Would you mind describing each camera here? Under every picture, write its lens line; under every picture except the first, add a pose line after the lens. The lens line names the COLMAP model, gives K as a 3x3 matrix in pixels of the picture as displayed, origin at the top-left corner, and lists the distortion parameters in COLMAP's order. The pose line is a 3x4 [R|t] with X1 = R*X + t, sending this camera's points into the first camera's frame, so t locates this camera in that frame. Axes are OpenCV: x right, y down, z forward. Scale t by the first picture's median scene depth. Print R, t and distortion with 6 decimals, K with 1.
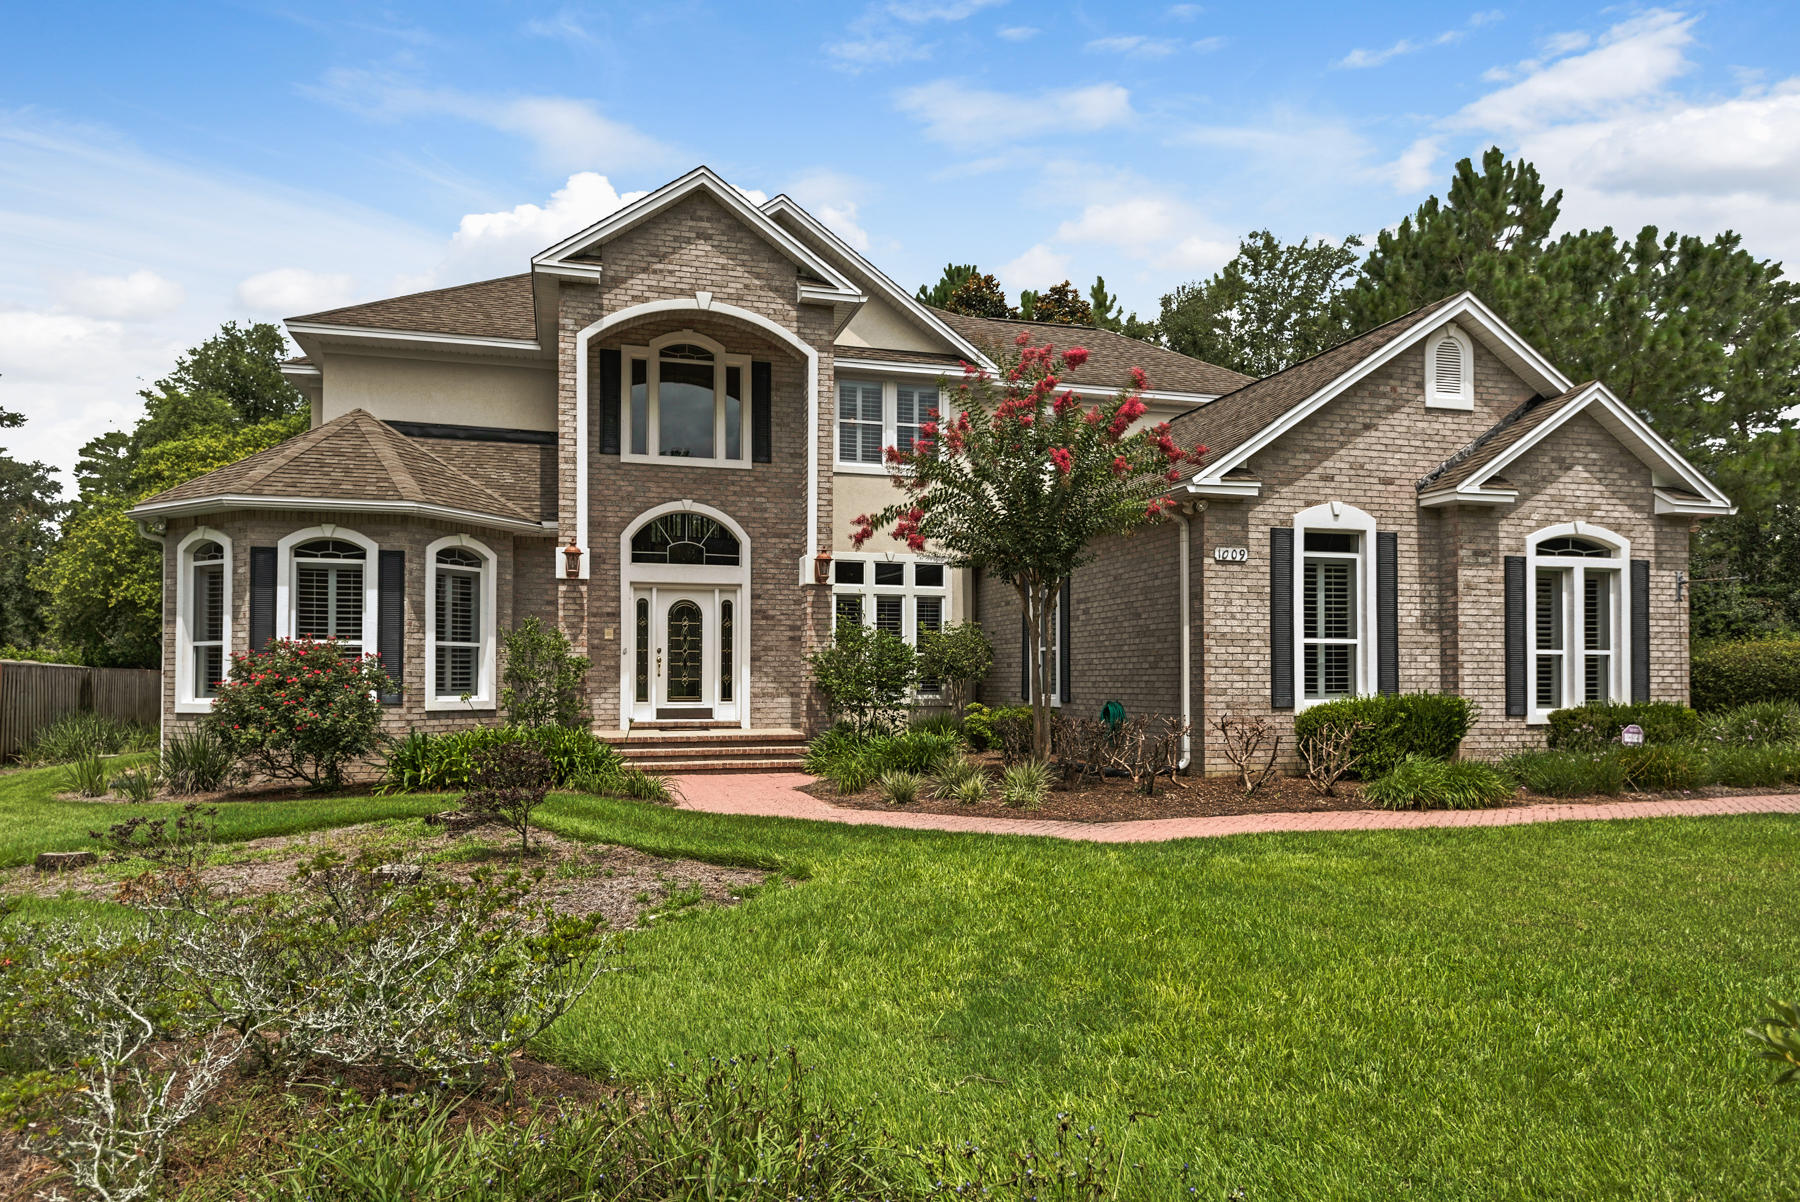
lens RADIAL K [[1188.1, 0, 905.0], [0, 1188.1, 671.2], [0, 0, 1]] dist [0.008372, 0.012480]
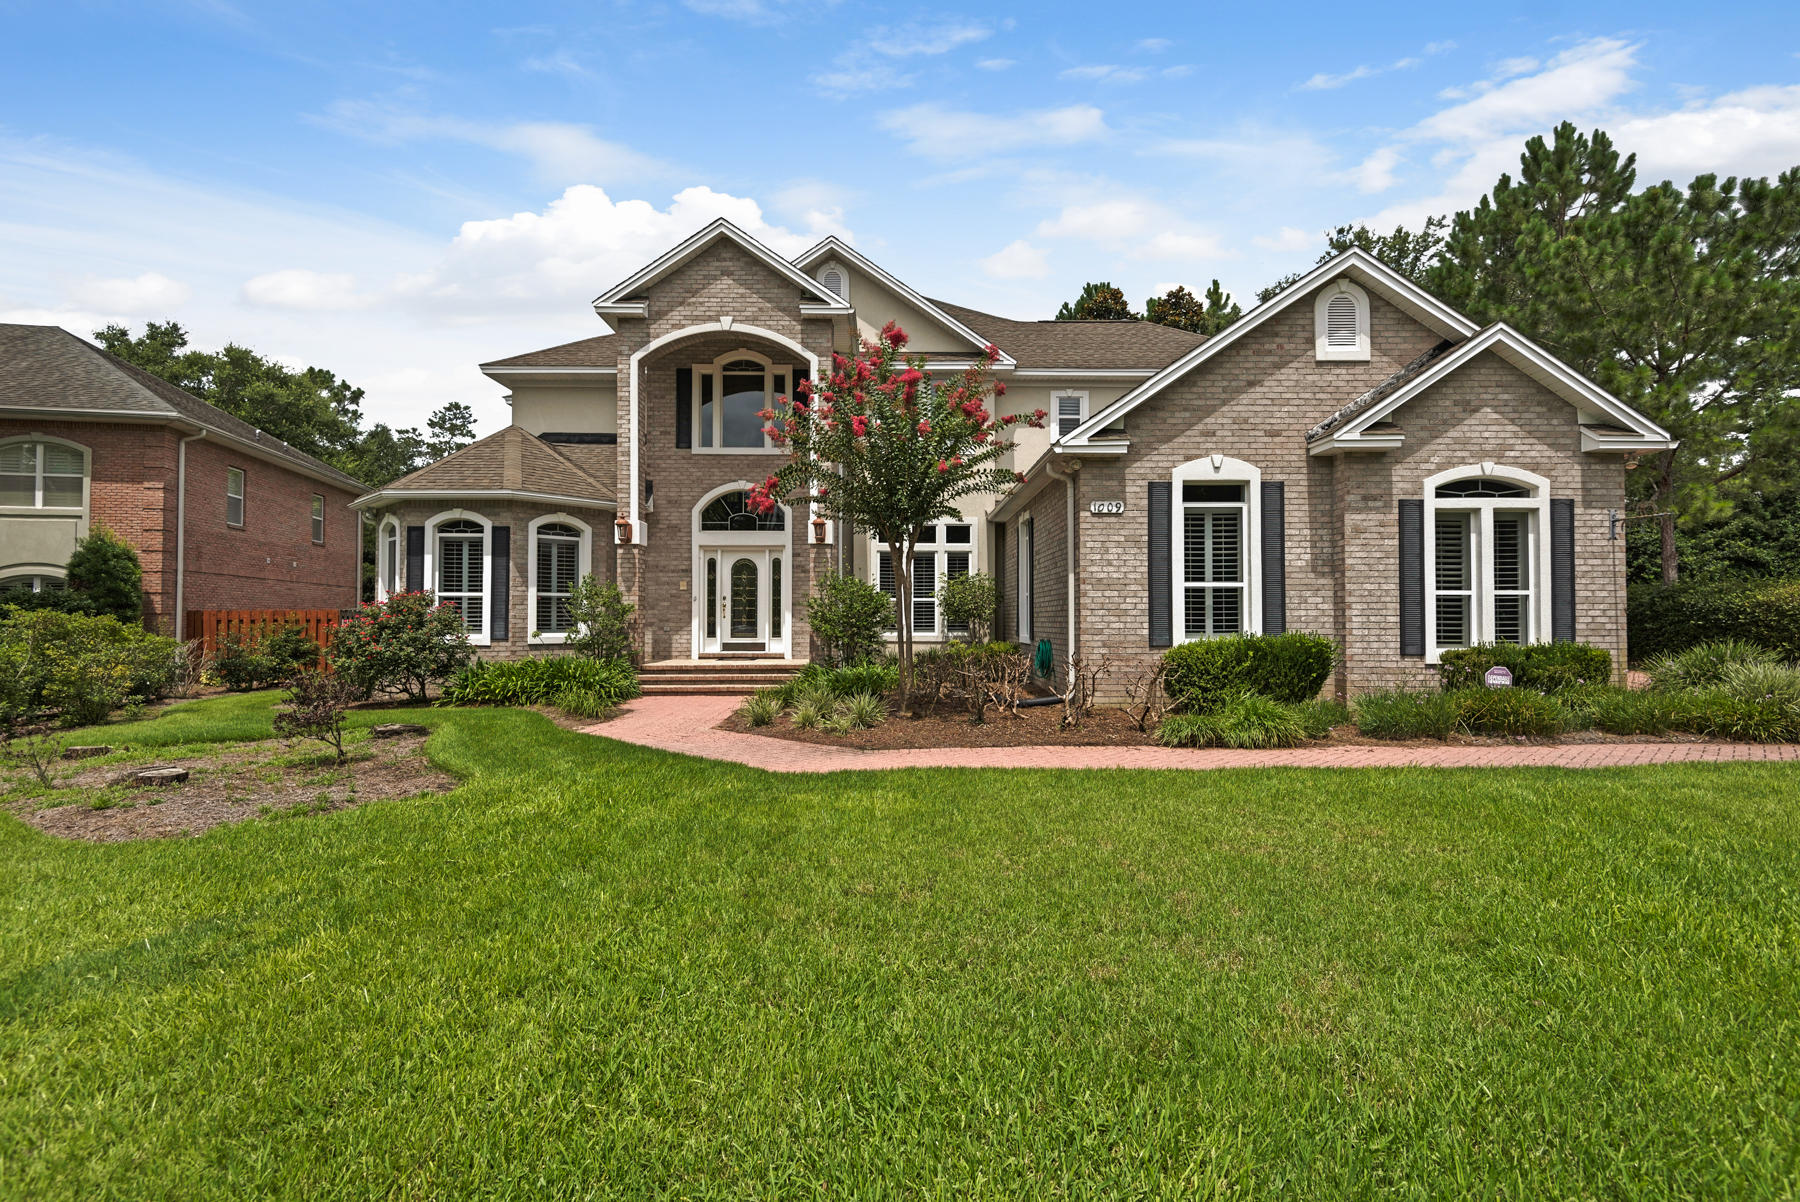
lens RADIAL K [[897.9, 0, 913.7], [0, 897.9, 605.3], [0, 0, 1]] dist [0.012794, -0.009537]
pose [[0.963010, -0.005970, -0.269398, 0.282490], [0.003918, 0.999959, -0.008156, -0.000764], [0.269436, 0.006798, 0.962994, 0.128411]]
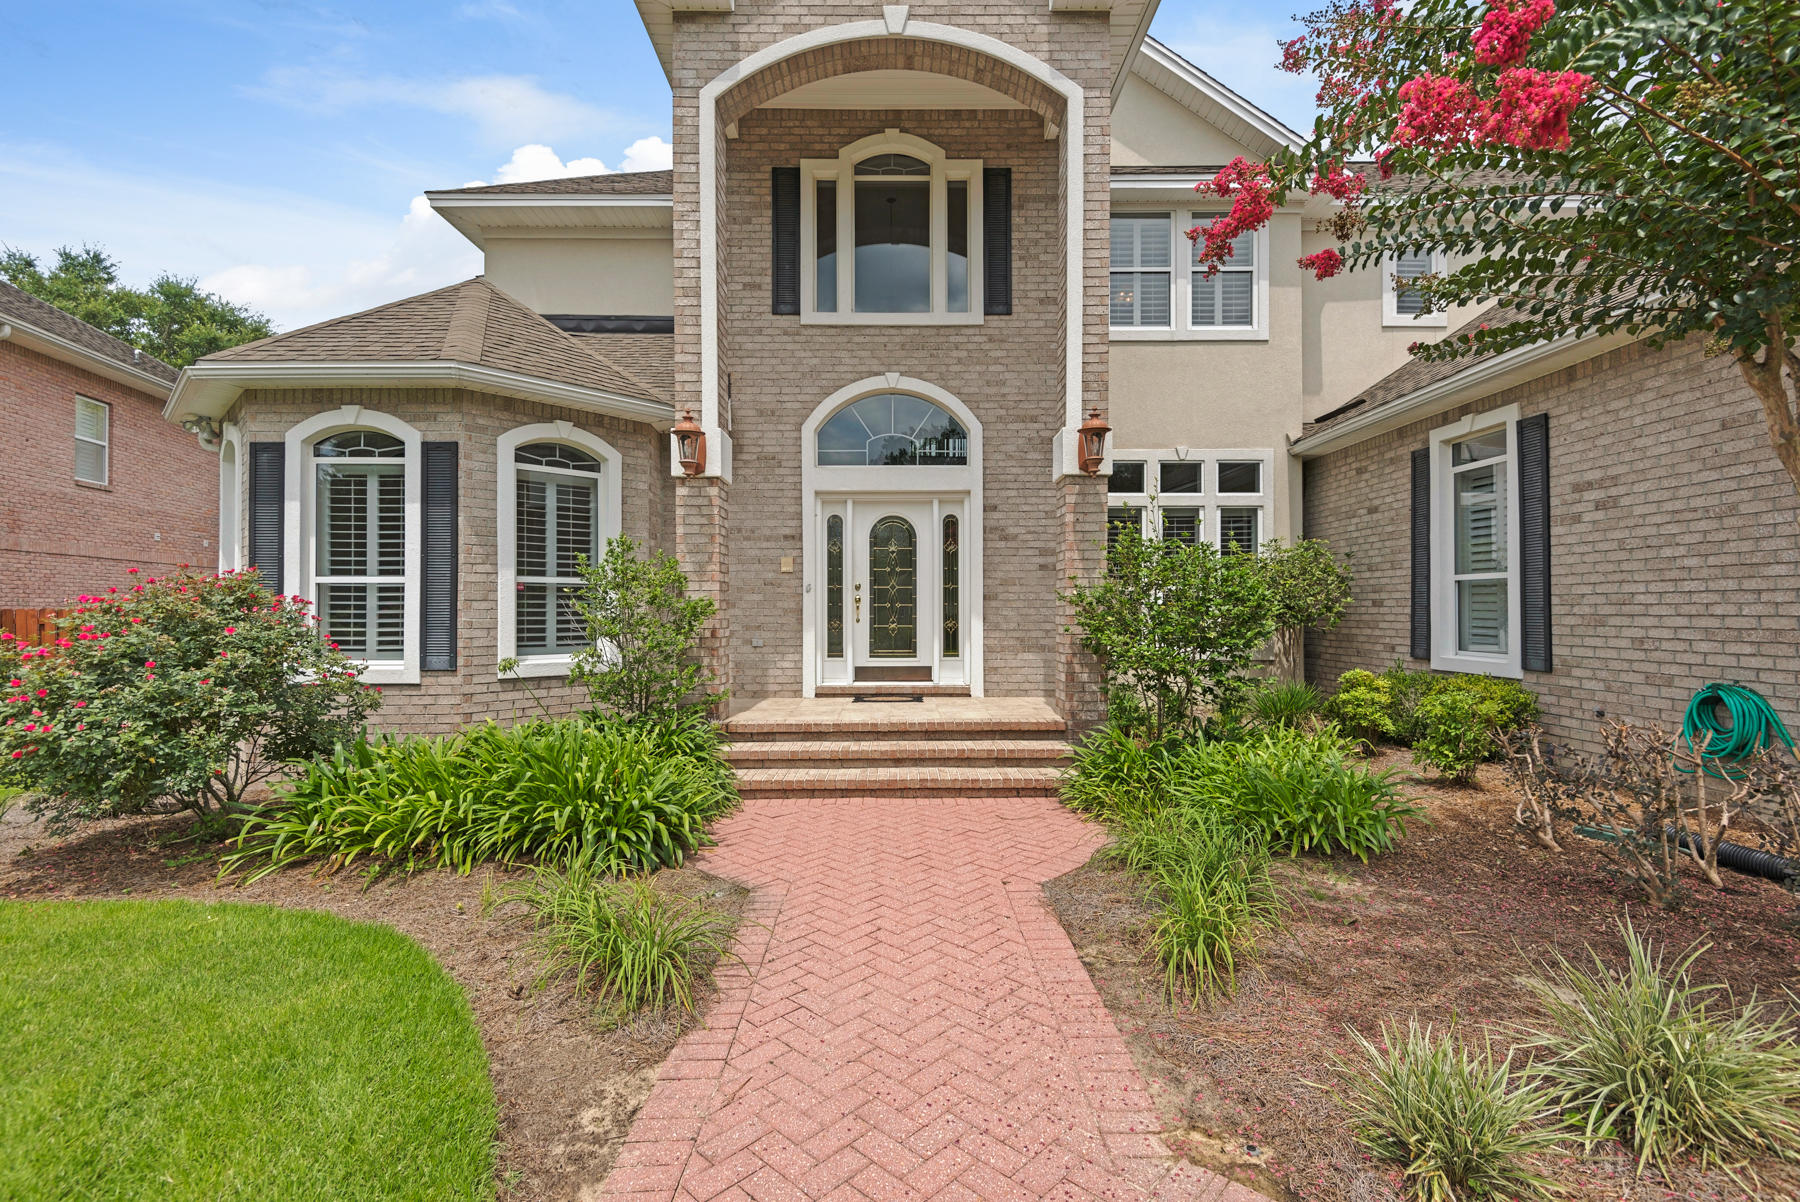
lens RADIAL K [[823.6, 0, 897.1], [0, 823.6, 605.7], [0, 0, 1]] dist [0.022478, -0.004494]
pose [[0.961143, -0.004837, -0.276010, -0.050580], [0.006283, 0.999971, 0.004354, -0.008699], [0.275981, -0.005919, 0.961145, 0.583351]]
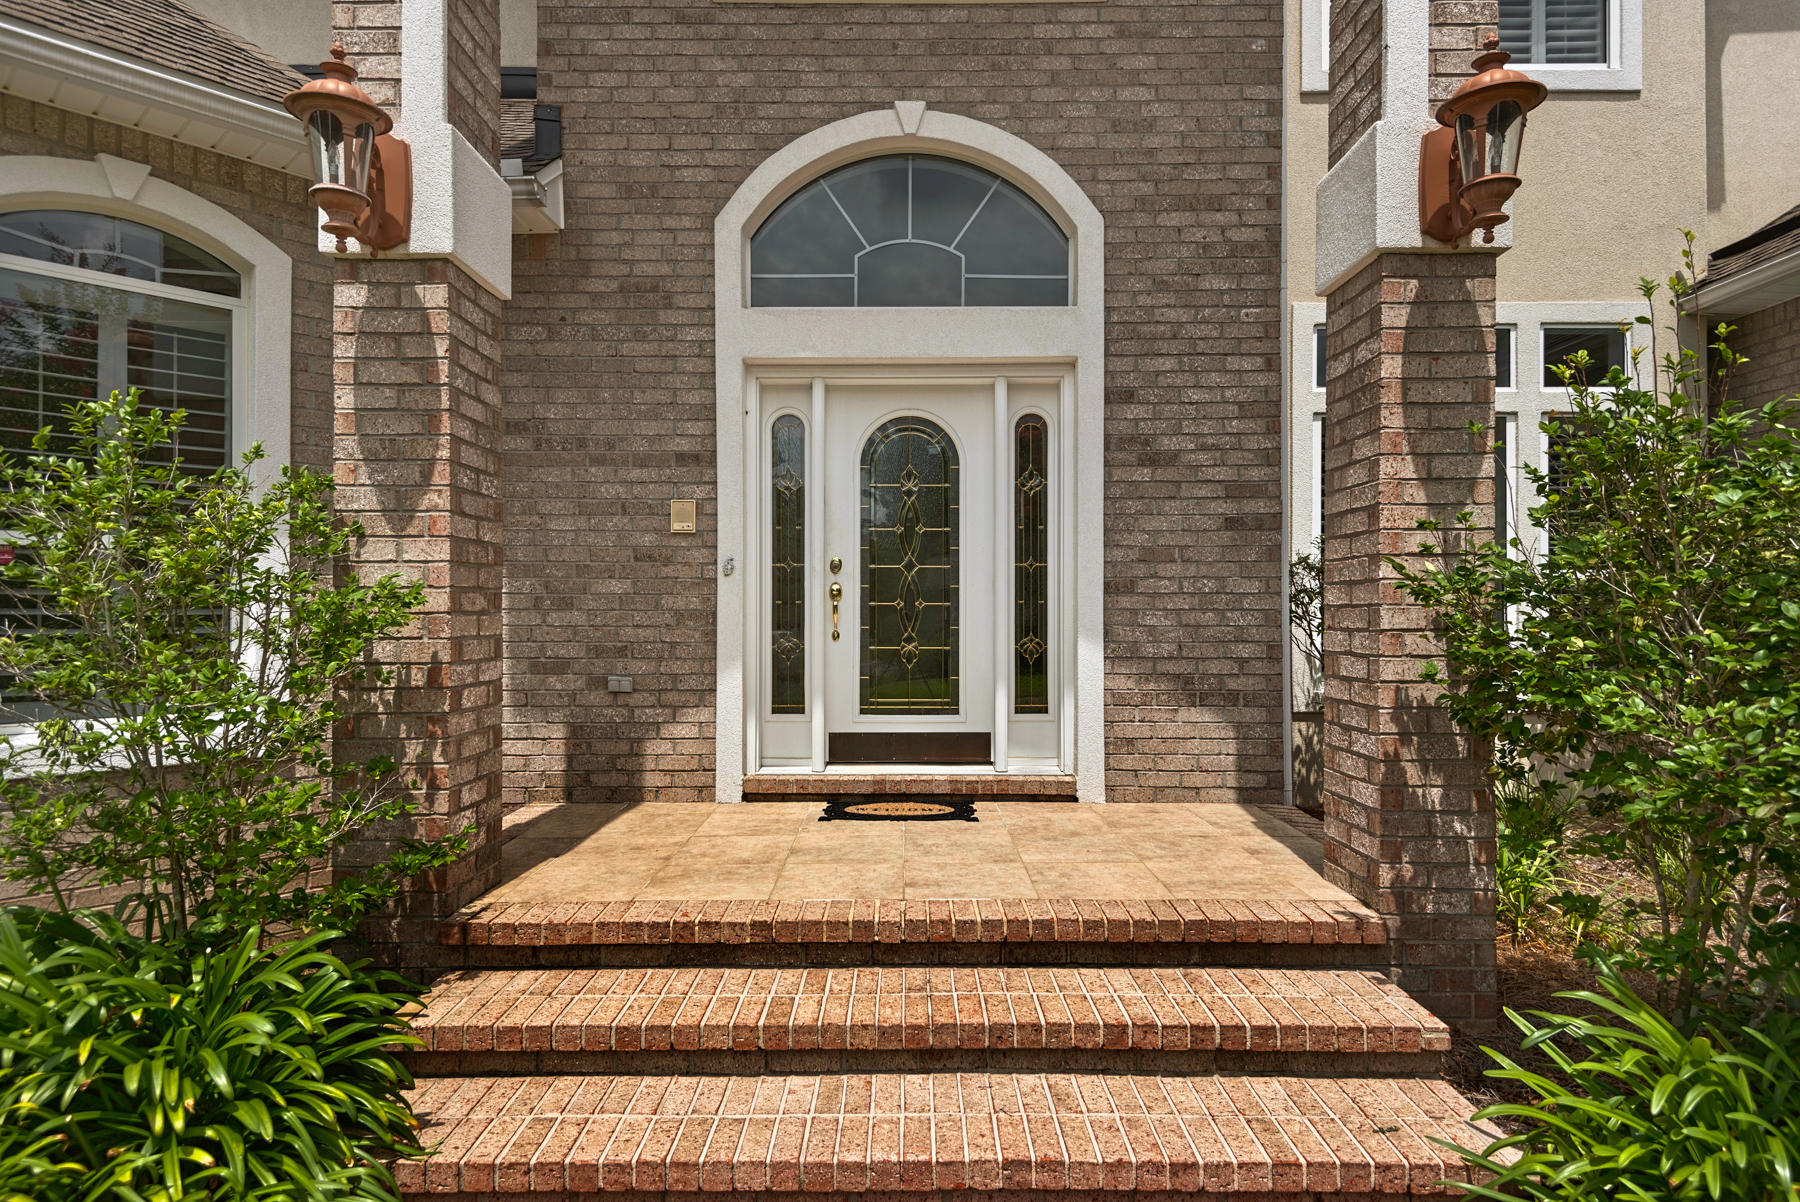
lens RADIAL K [[971.1, 0, 895.2], [0, 971.1, 610.9], [0, 0, 1]] dist [0.013199, -0.000500]
pose [[0.957733, -0.002011, -0.287653, -0.121498], [0.004128, 0.999969, 0.006755, -0.006694], [0.287630, -0.007657, 0.957711, 0.817206]]
